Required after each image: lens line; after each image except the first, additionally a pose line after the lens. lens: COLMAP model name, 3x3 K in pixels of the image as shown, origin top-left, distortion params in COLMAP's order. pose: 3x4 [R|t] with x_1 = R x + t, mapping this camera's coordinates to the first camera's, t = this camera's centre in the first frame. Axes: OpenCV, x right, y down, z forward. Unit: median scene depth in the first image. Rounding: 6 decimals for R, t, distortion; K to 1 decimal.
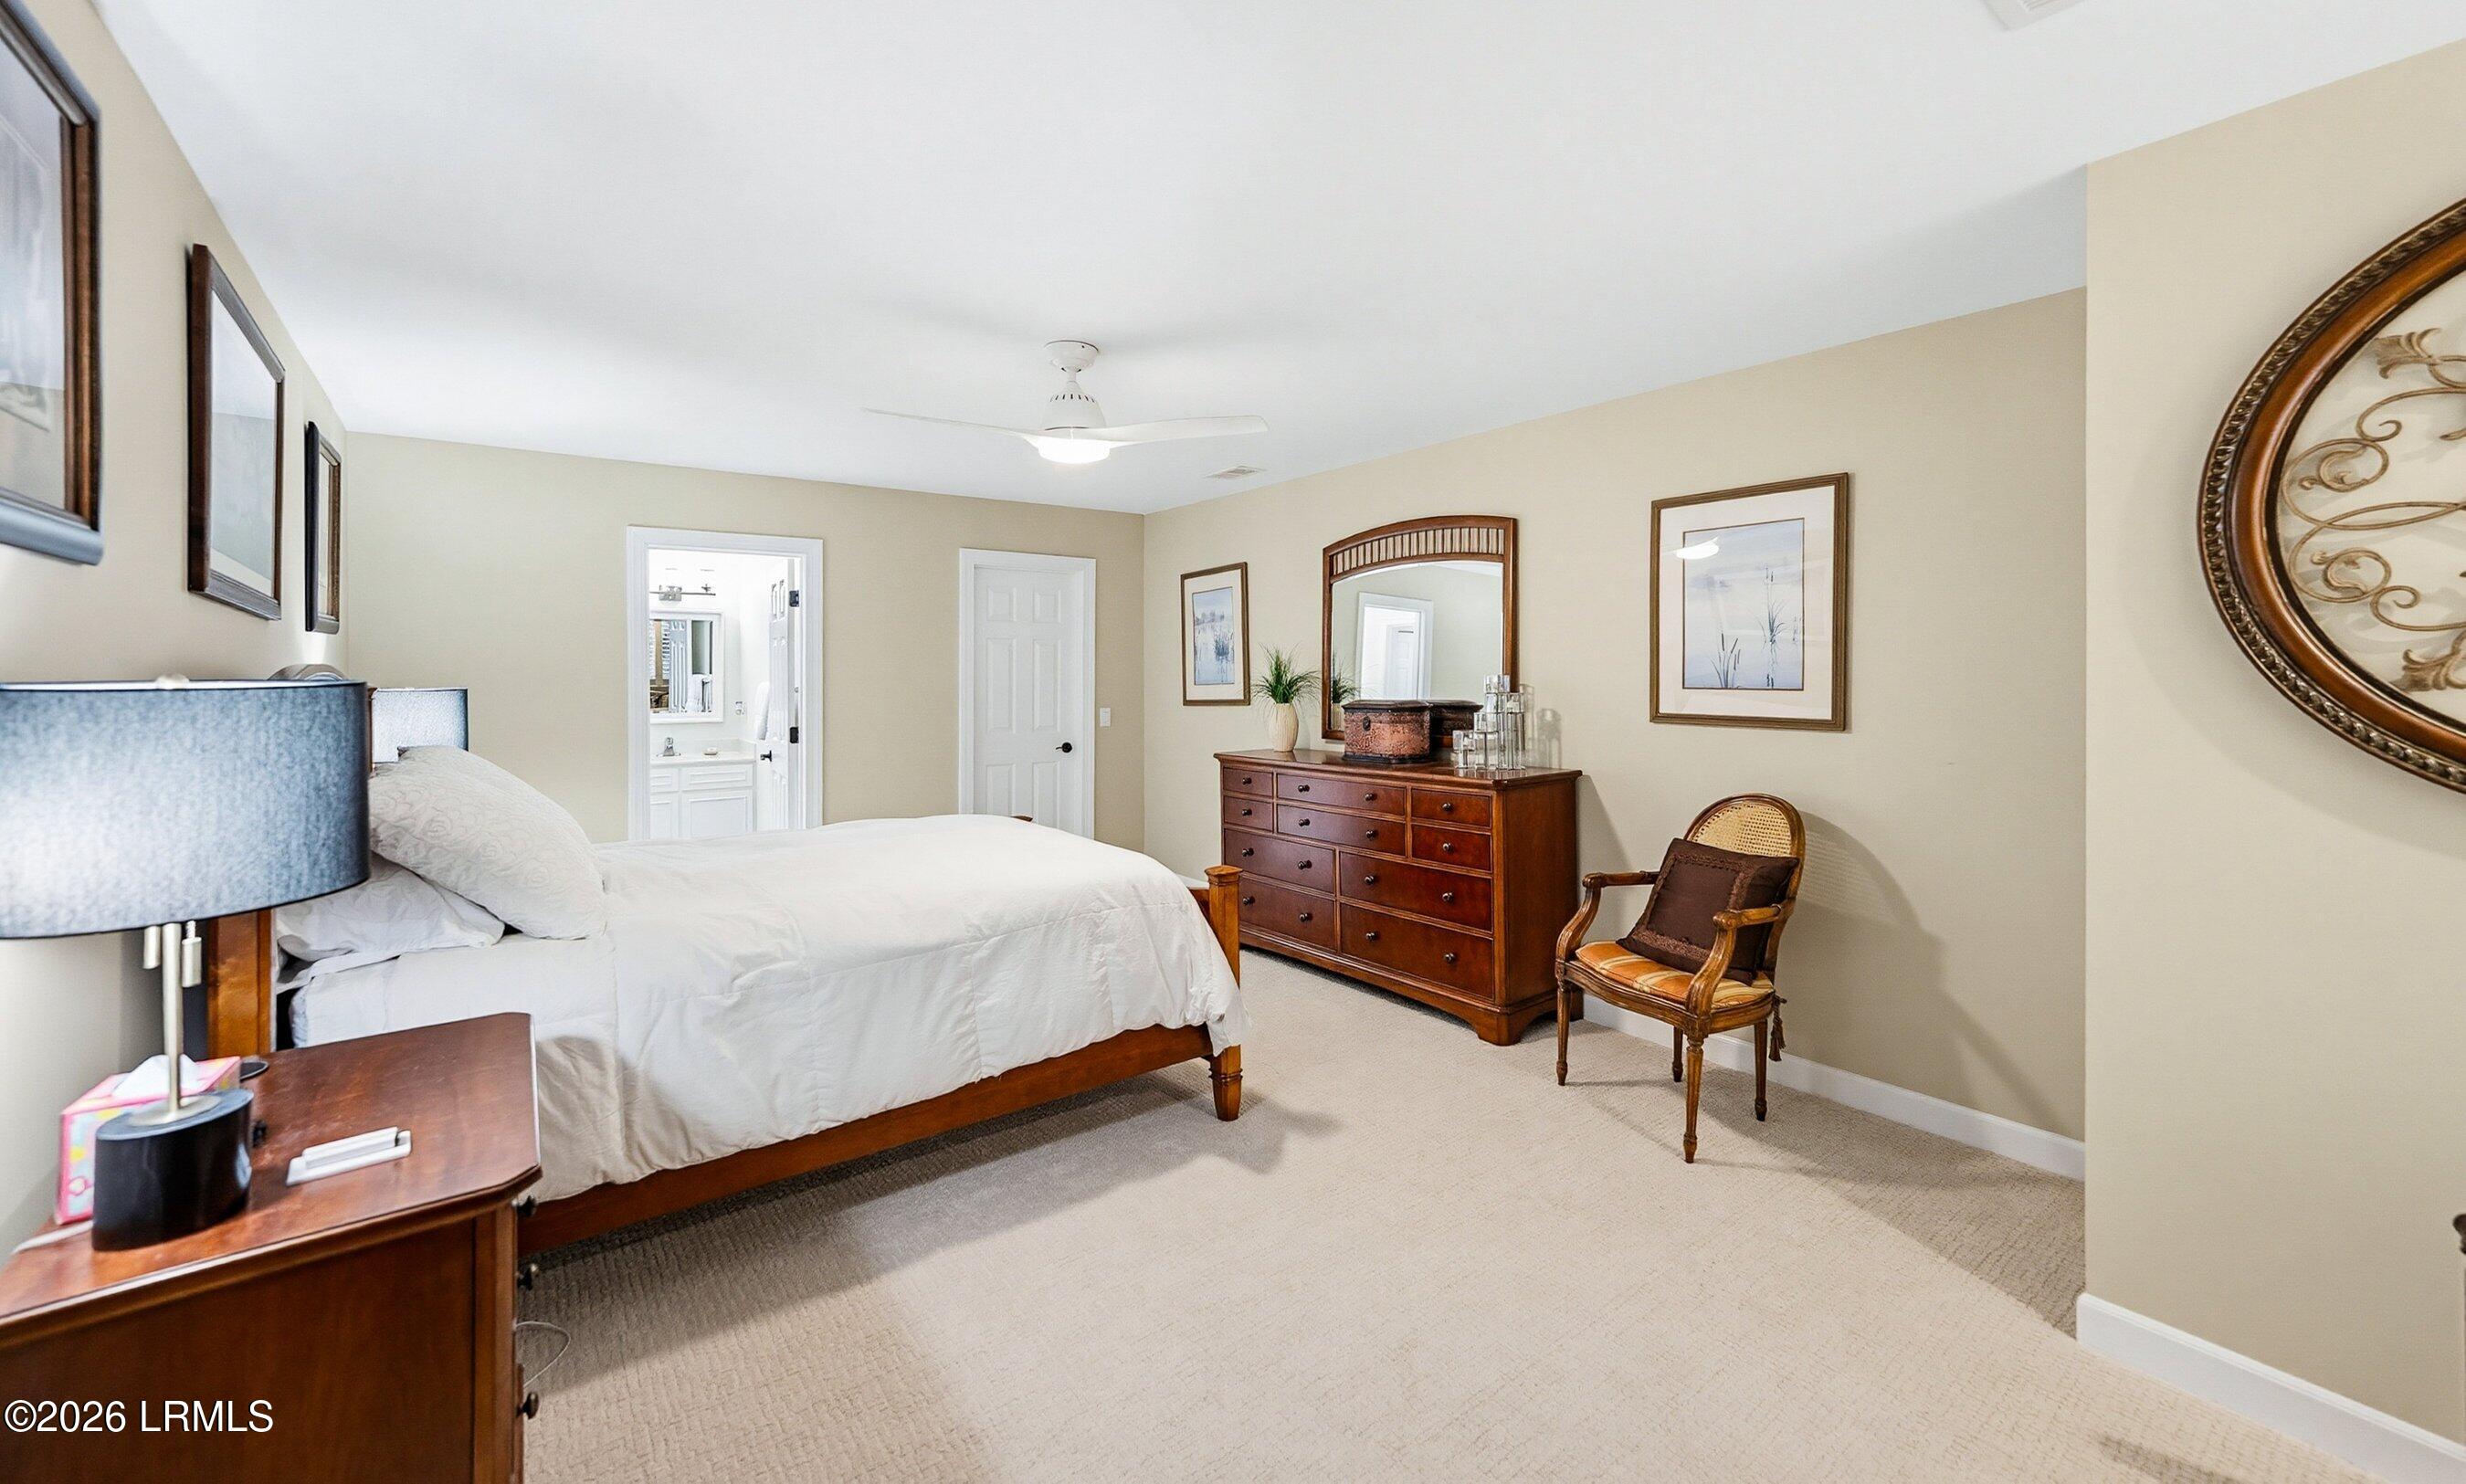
lens RADIAL K [[962.2, 0, 1187.3], [0, 962.2, 678.5], [0, 0, 1]] dist [0.003258, 0.000195]
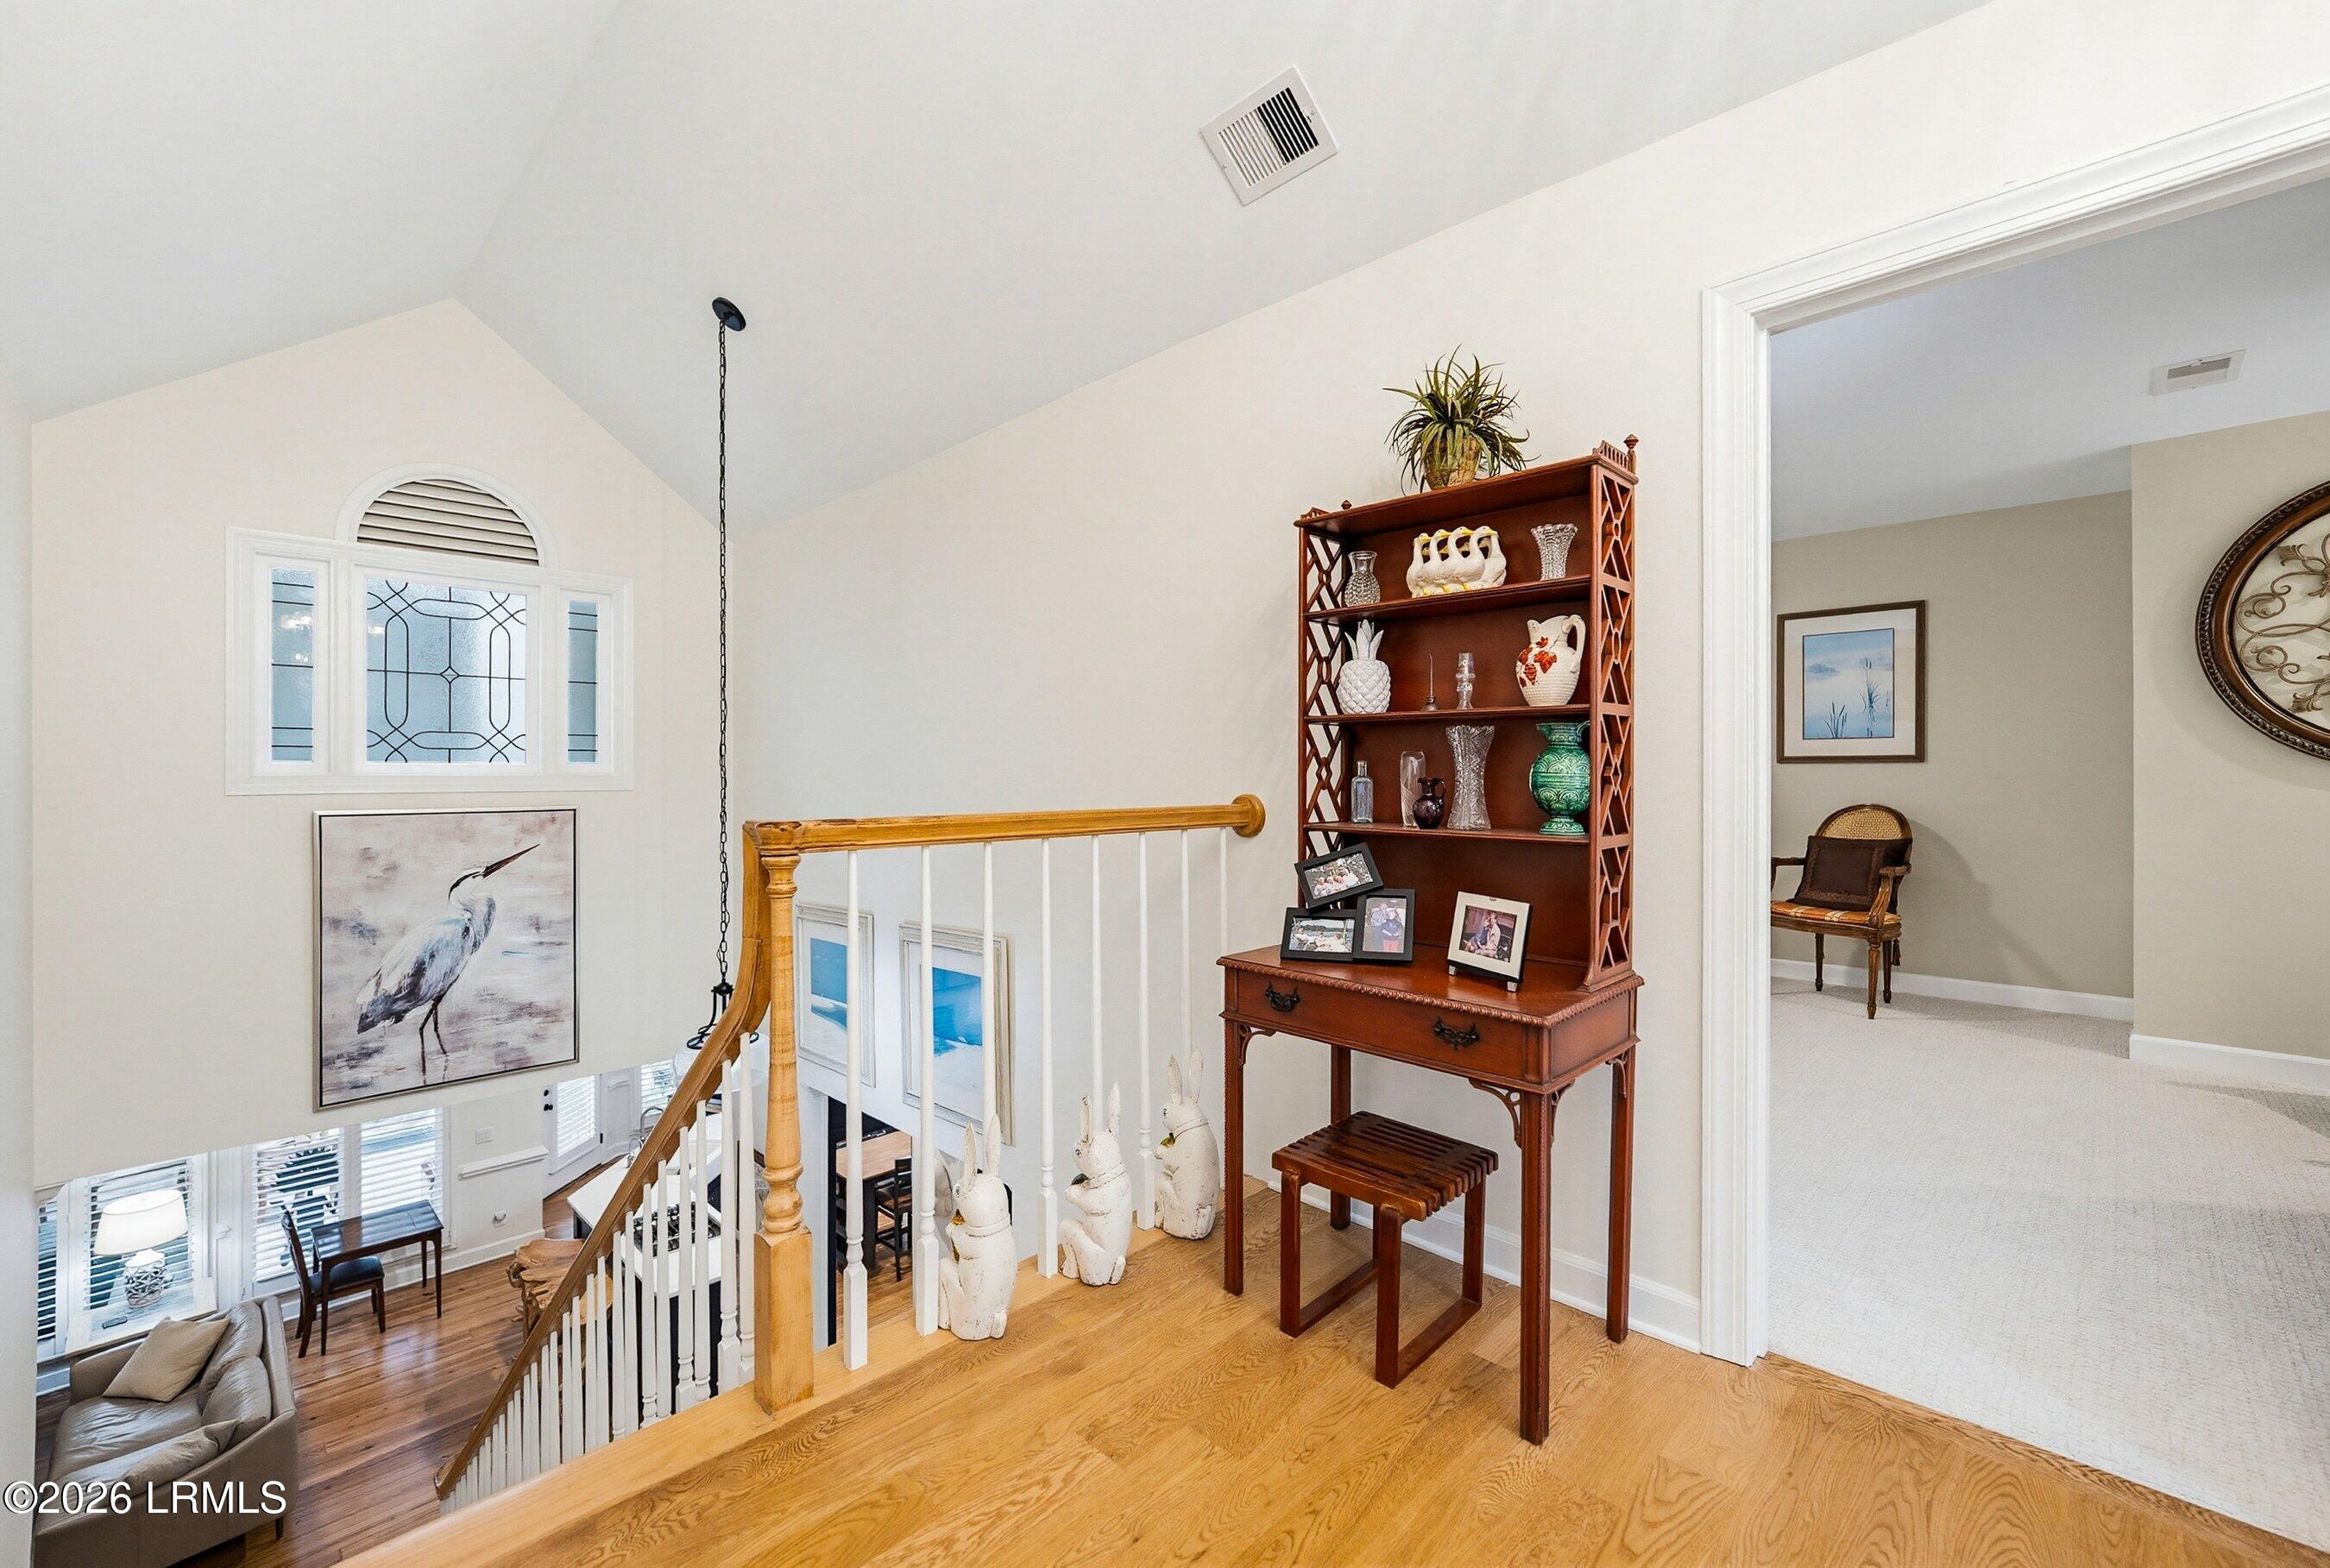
lens RADIAL K [[946.0, 0, 1166.4], [0, 946.0, 777.3], [0, 0, 1]] dist [-0.002740, -0.000212]
pose [[0.985779, -0.002015, 0.168033, -1.463628], [0.002937, 0.999982, -0.005238, 0.151765], [-0.168019, 0.005657, 0.985768, -0.597920]]
